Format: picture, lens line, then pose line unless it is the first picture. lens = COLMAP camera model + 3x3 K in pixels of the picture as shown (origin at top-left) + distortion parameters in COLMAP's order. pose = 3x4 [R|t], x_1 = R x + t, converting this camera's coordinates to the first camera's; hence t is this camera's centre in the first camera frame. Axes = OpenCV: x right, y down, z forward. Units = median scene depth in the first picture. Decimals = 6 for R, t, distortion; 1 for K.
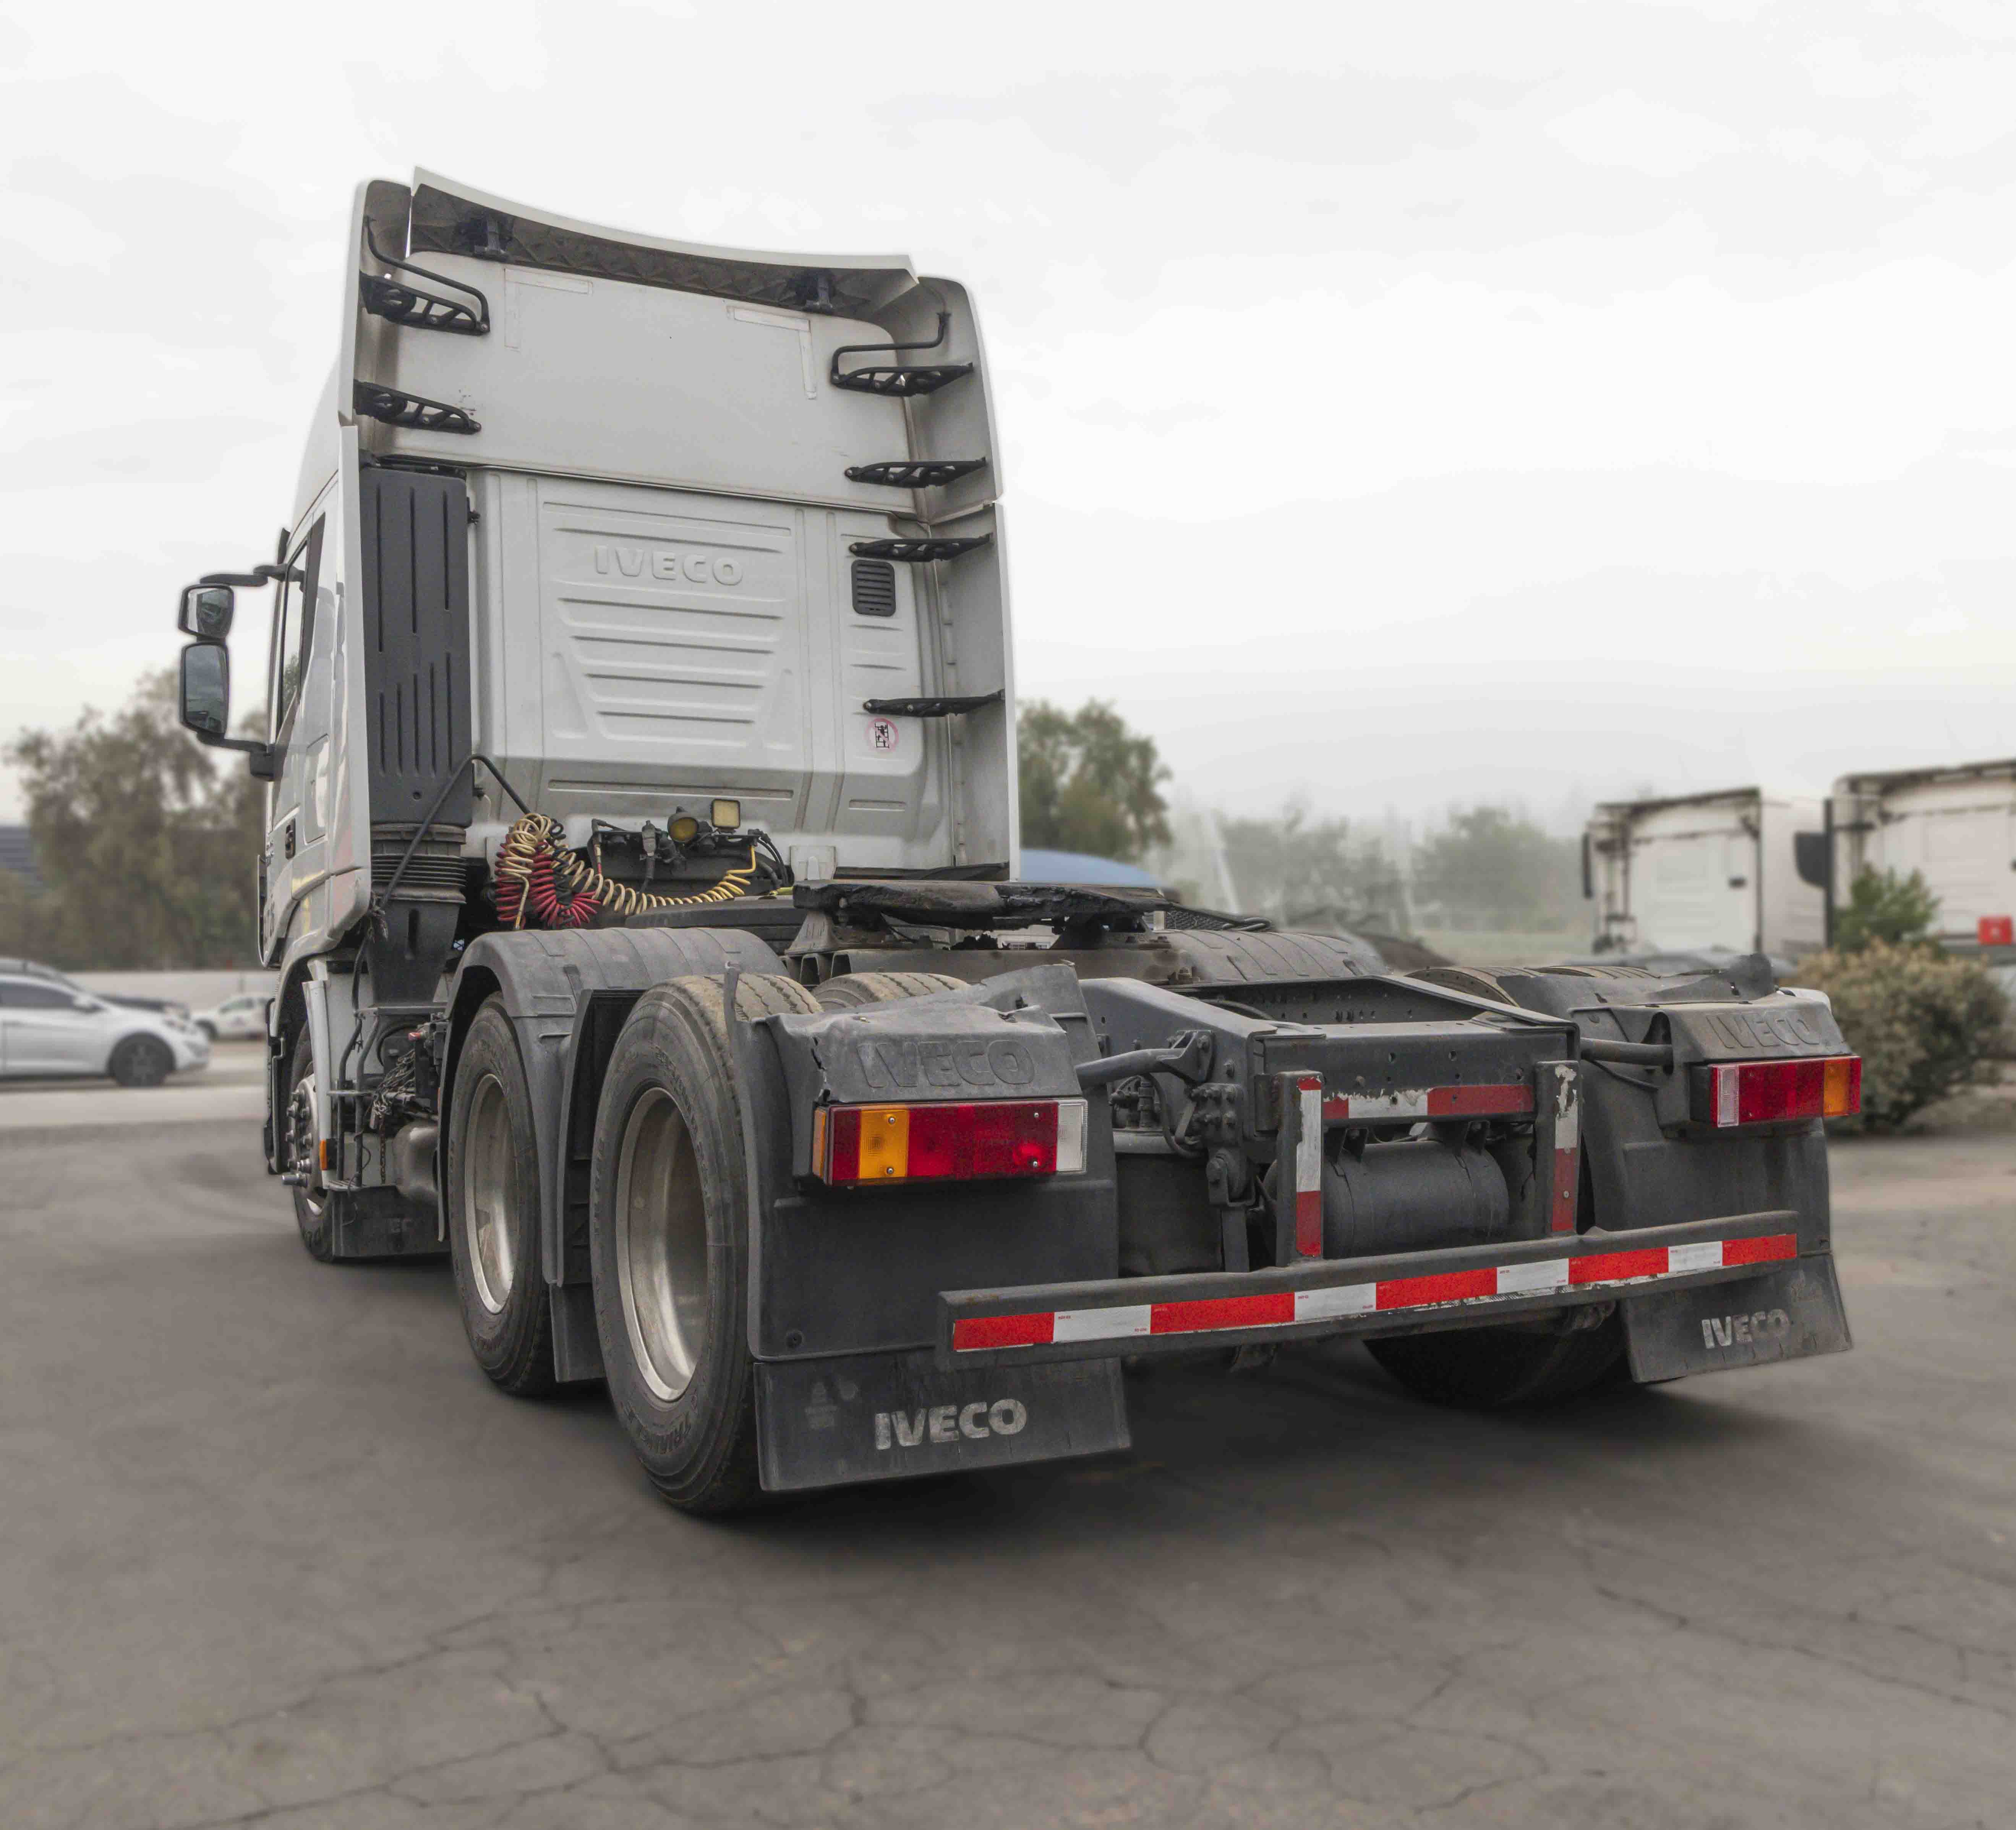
lens RADIAL K [[1955.8, 0, 1008.0], [0, 1955.8, 916.7], [0, 0, 1]] dist [0.026080, 0.000000]
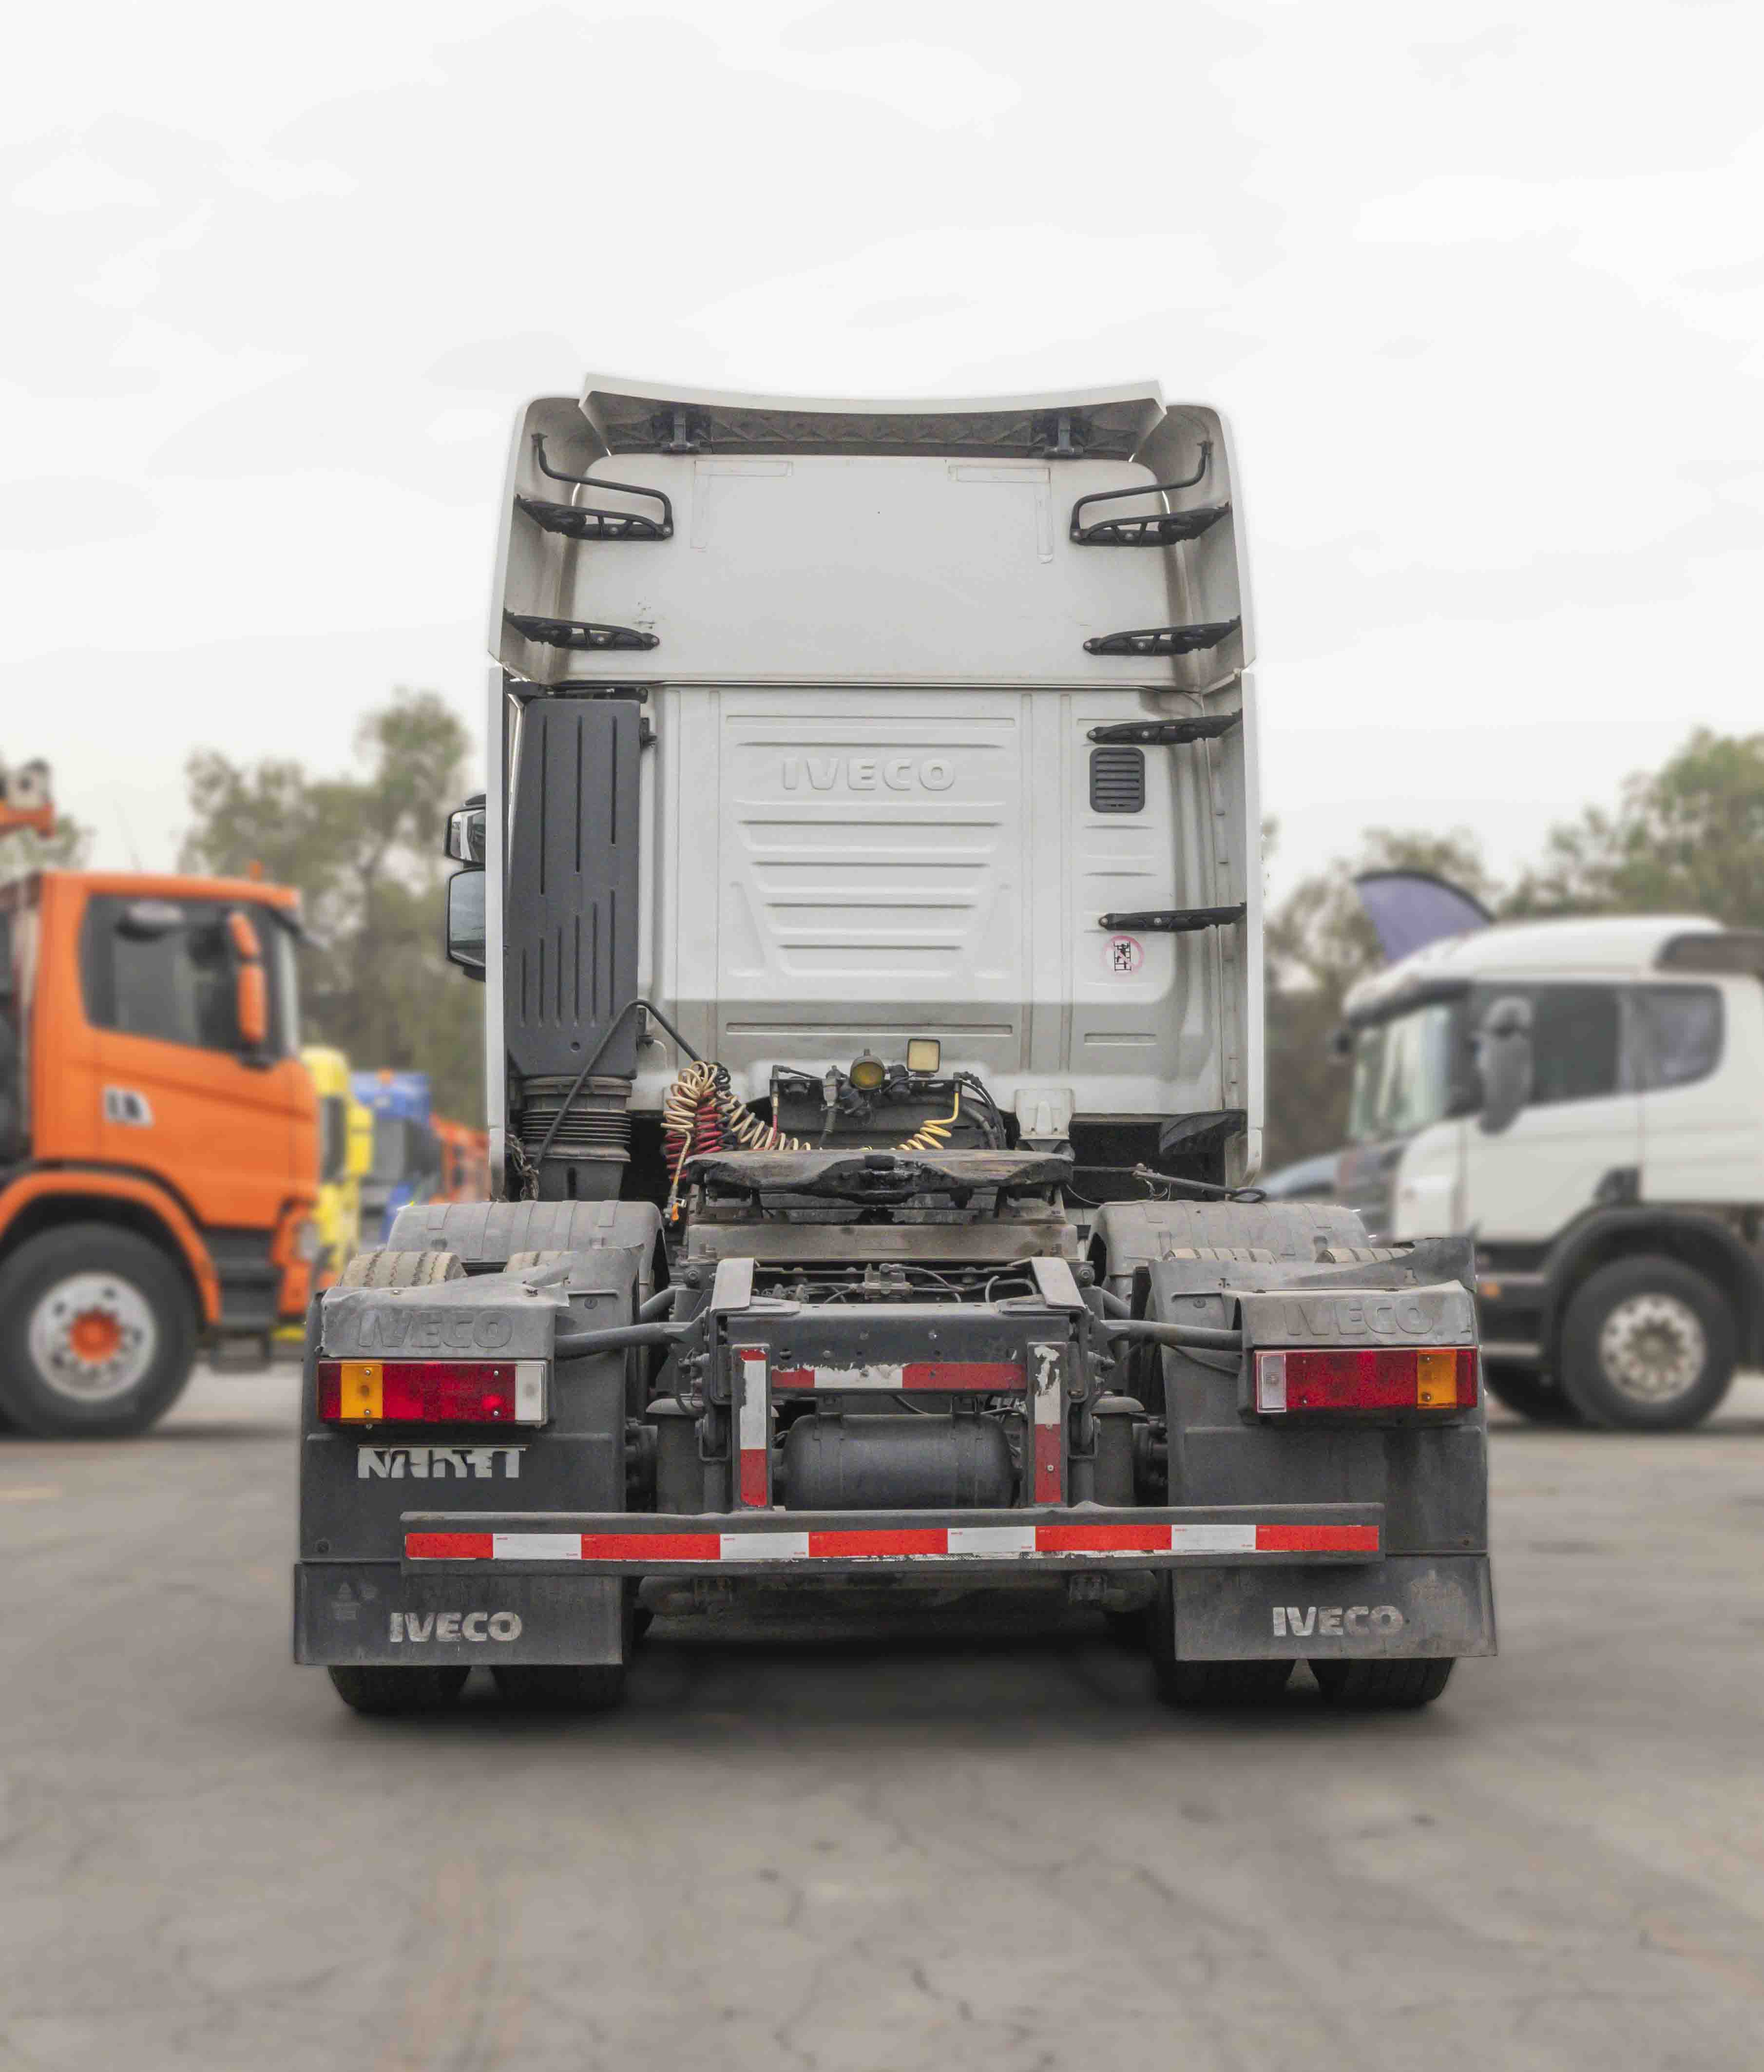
lens RADIAL K [[3130.2, 0, 882.2], [0, 3130.2, 1036.8], [0, 0, 1]] dist [0.026433, 0.000000]
pose [[0.906918, -0.017437, -0.420946, 0.453960], [0.005338, 0.999539, -0.029904, -0.020721], [0.421273, 0.024873, 0.906593, -0.288245]]
